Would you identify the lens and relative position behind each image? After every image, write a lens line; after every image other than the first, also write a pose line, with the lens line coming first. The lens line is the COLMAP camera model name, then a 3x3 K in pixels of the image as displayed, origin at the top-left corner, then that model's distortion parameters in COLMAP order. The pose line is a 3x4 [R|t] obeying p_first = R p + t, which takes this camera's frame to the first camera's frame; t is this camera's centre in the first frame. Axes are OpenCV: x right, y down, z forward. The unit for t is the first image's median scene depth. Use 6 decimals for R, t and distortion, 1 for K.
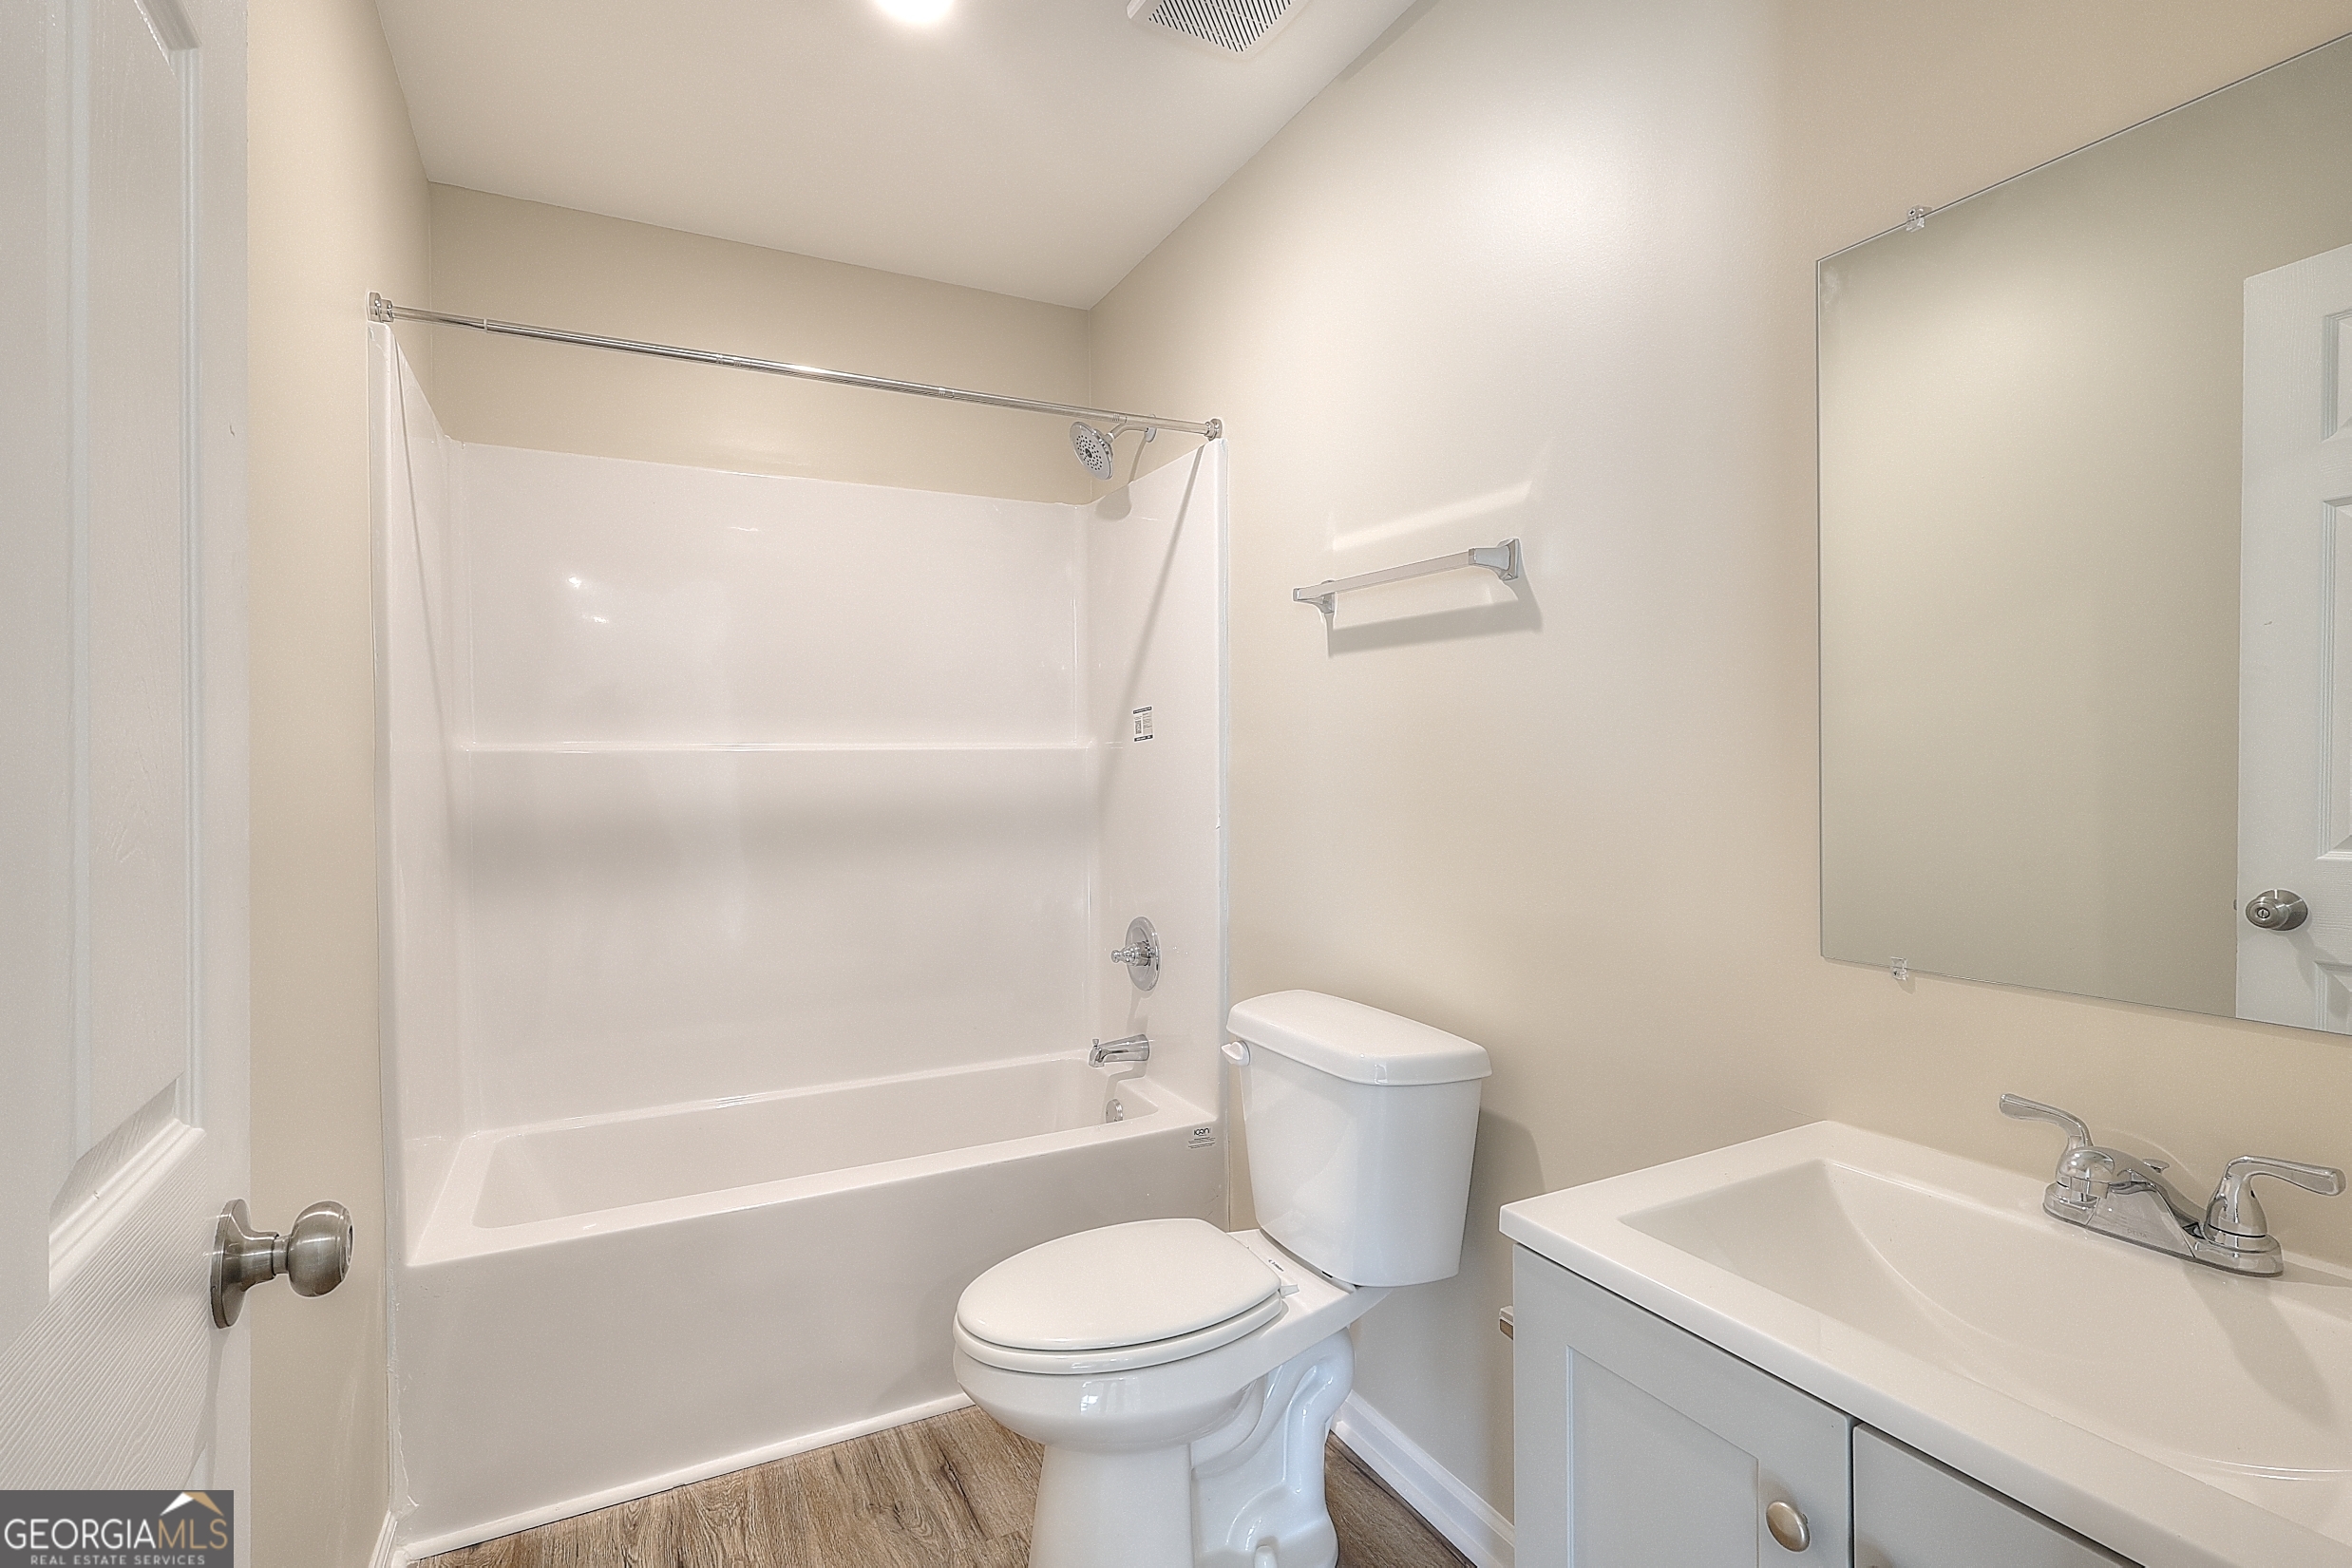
lens RADIAL K [[1099.1, 0, 1159.5], [0, 1099.1, 775.6], [0, 0, 1]] dist [-0.003587, 0.001648]
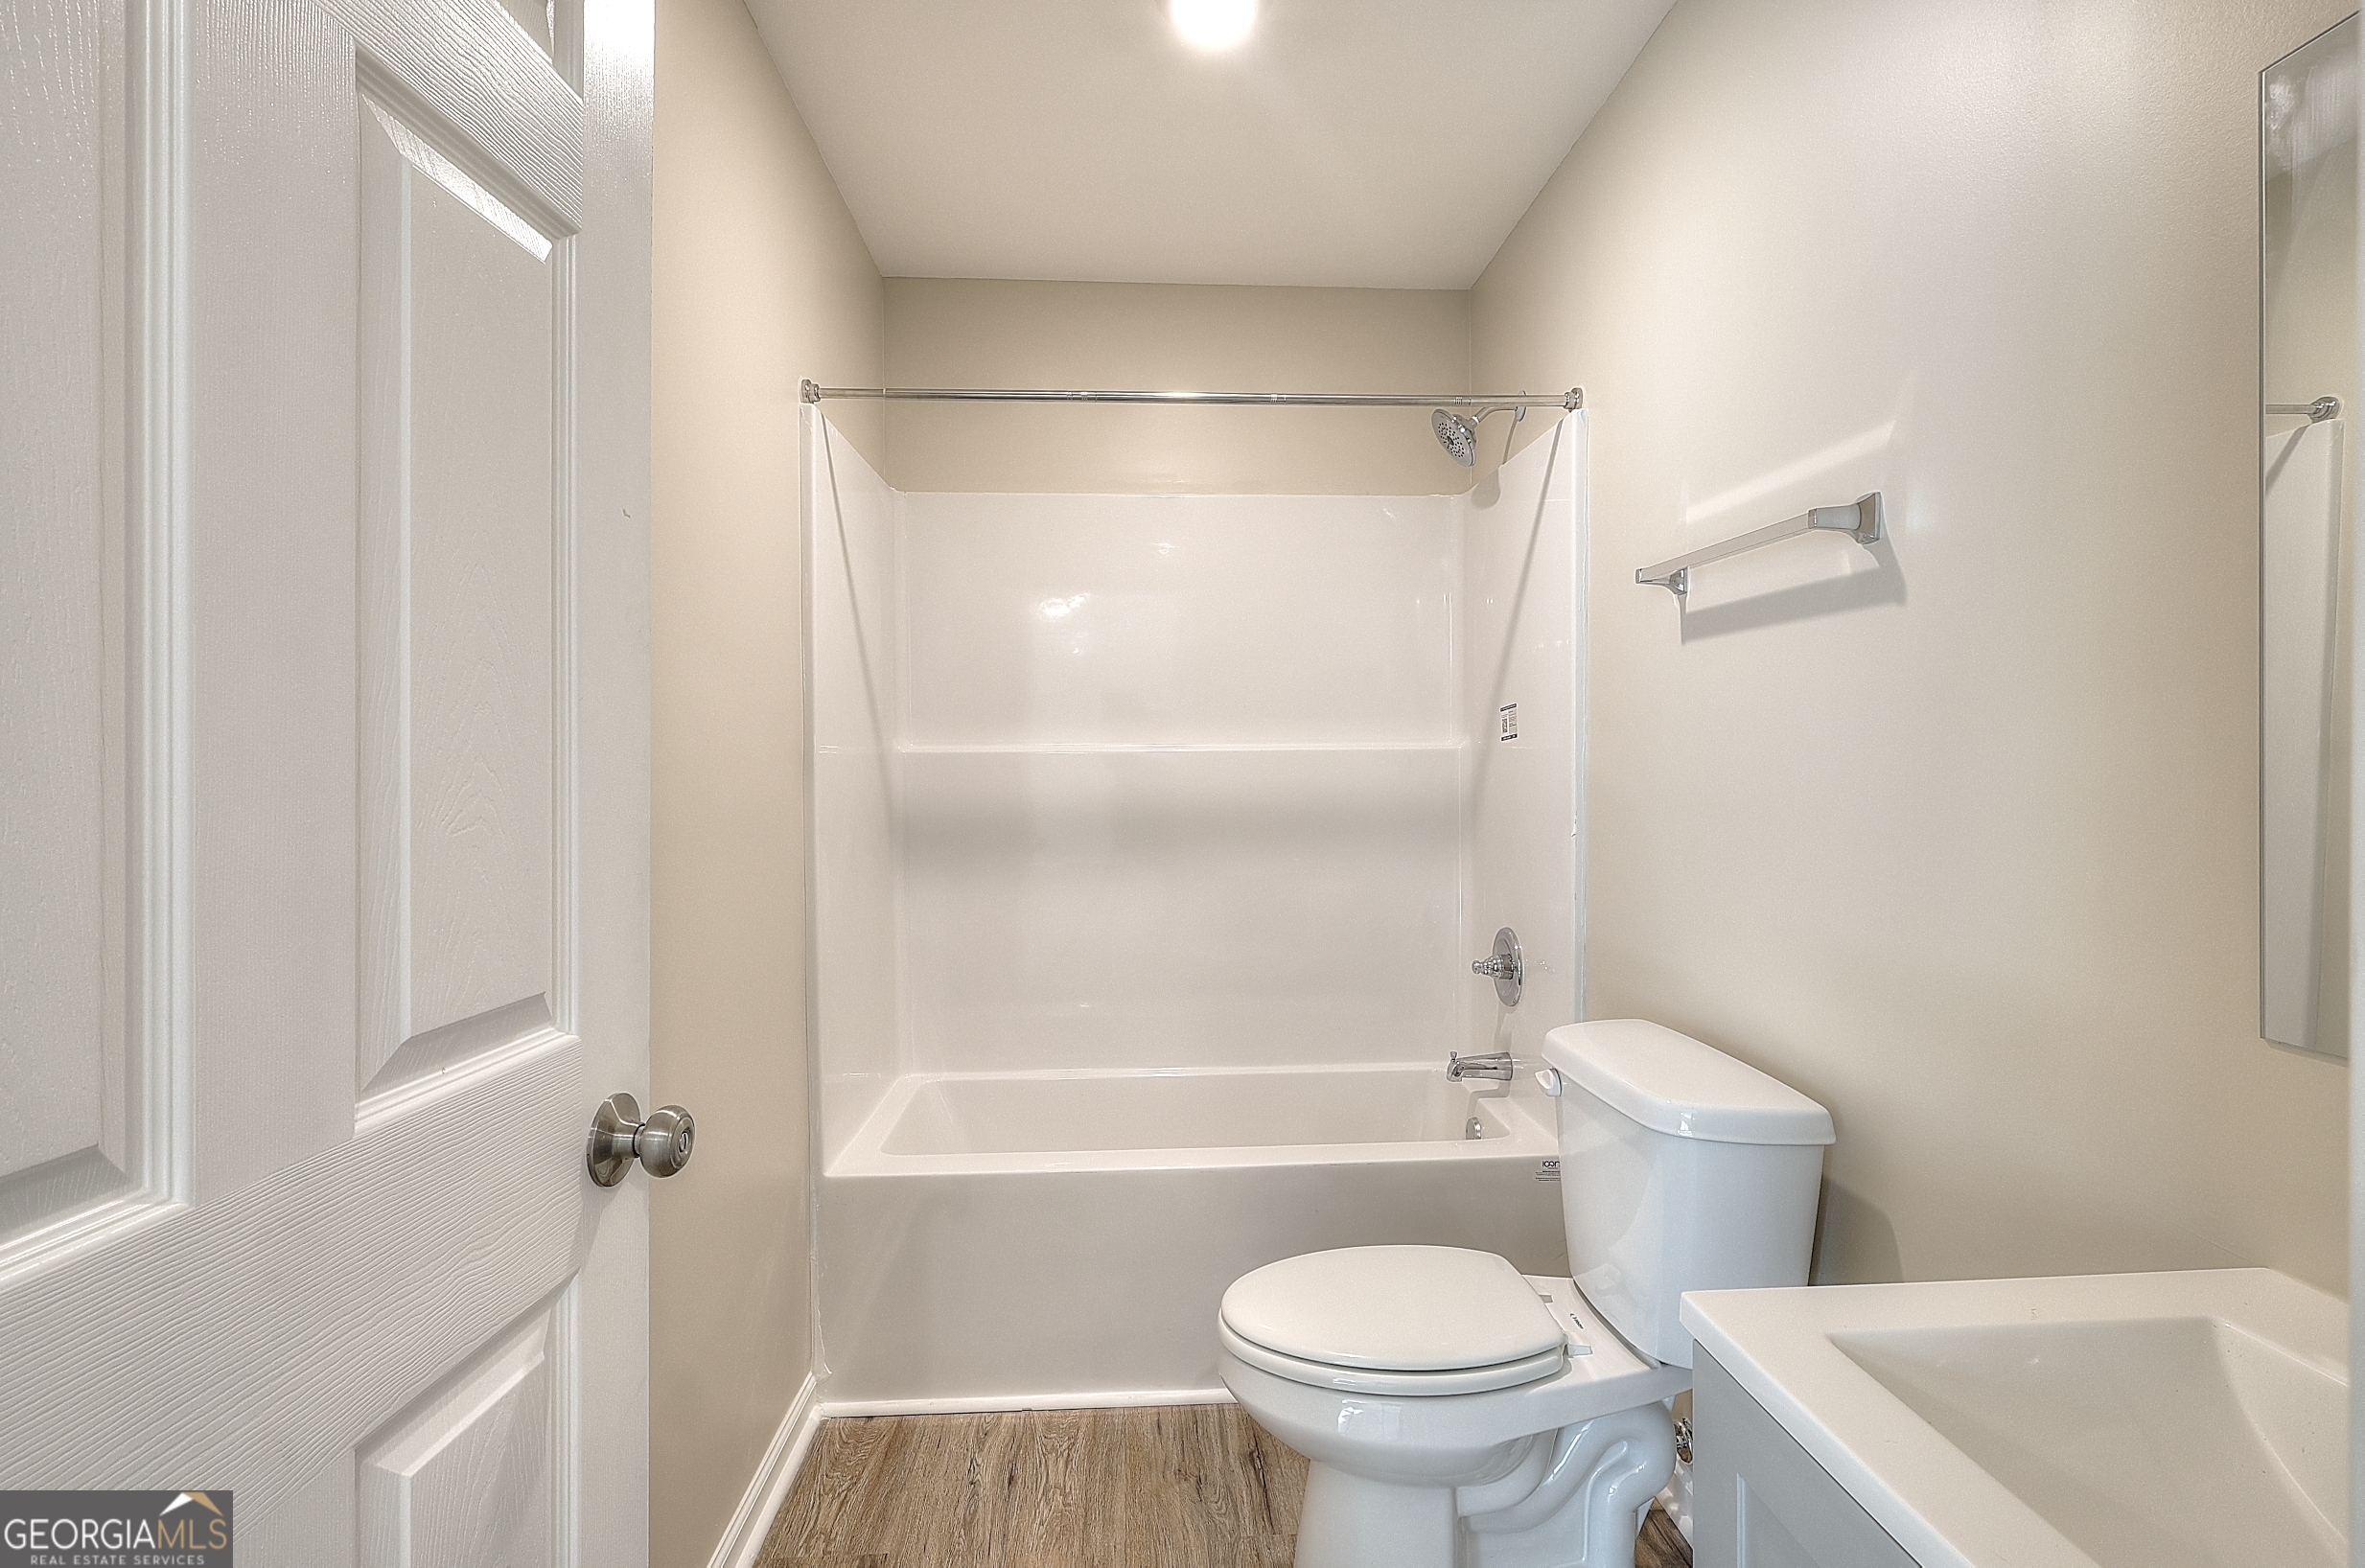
lens RADIAL K [[1105.1, 0, 1206.7], [0, 1105.1, 775.7], [0, 0, 1]] dist [-0.003587, 0.001648]
pose [[0.915903, 0.007572, -0.401328, 0.176621], [-0.007212, 0.999971, 0.002408, -0.002578], [0.401334, 0.000689, 0.915931, 0.042503]]
